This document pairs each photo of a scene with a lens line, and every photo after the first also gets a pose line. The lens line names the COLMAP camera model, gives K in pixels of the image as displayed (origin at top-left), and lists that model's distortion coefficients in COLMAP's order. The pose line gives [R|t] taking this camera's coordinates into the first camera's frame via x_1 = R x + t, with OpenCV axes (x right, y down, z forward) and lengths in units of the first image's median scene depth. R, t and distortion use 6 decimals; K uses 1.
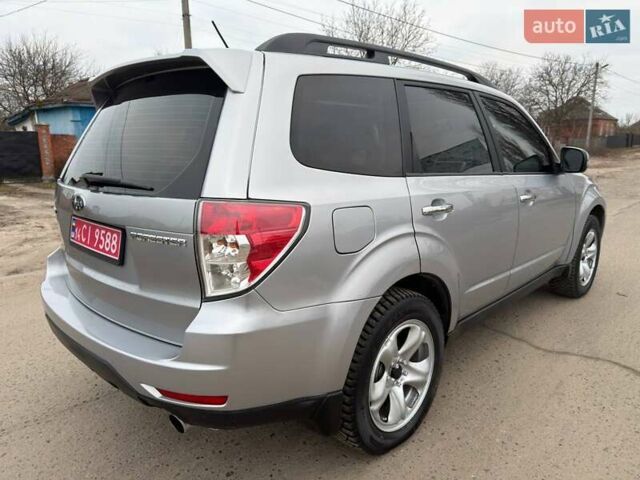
lens RADIAL K [[445.7, 0, 322.9], [0, 445.7, 241.3], [0, 0, 1]] dist [0.086078, -0.127698]
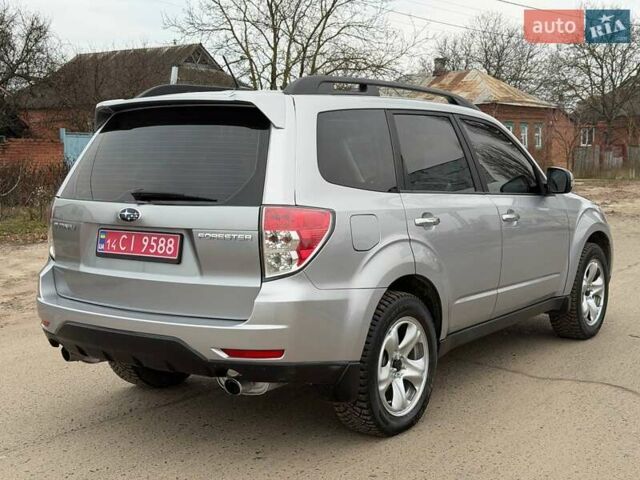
lens RADIAL K [[909.2, 0, 320.0], [0, 909.2, 240.0], [0, 0, 1]] dist [0.107839, 0.056314]
pose [[0.988078, -0.008157, 0.153739, -0.379554], [0.026264, 0.992888, -0.116117, 0.243133], [-0.151698, 0.118771, 0.981265, -1.258729]]
